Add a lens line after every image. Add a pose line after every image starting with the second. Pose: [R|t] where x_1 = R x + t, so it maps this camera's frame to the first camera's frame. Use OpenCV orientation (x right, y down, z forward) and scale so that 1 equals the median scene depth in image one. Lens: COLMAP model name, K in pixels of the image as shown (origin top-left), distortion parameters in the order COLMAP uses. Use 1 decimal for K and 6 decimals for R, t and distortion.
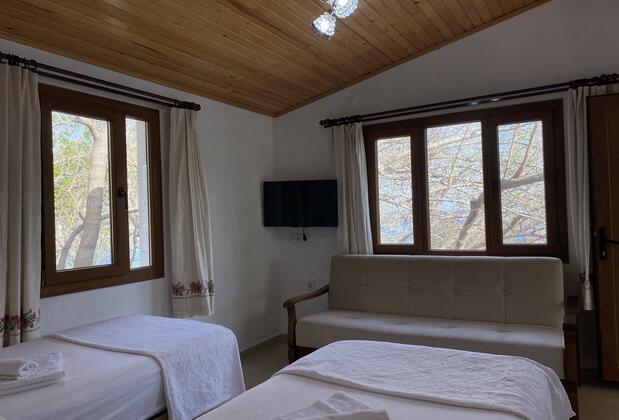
lens RADIAL K [[468.9, 0, 309.5], [0, 468.9, 210.0], [0, 0, 1]] dist [-0.010583, -0.003162]
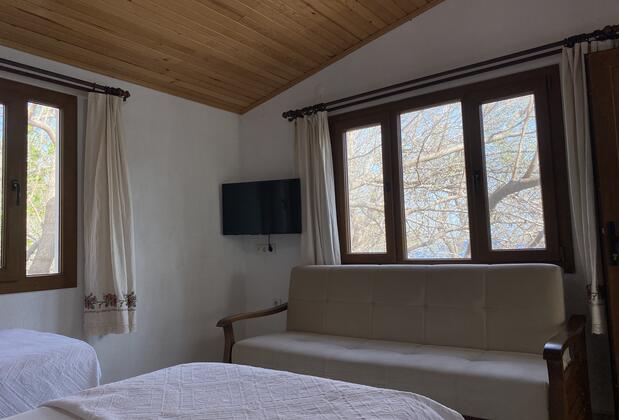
lens RADIAL K [[469.3, 0, 309.5], [0, 469.3, 210.0], [0, 0, 1]] dist [0.001043, -0.003317]
pose [[0.994546, -0.010850, -0.103733, 0.192934], [0.004449, 0.998082, -0.061739, 0.053965], [0.104204, 0.060941, 0.992687, 0.173036]]
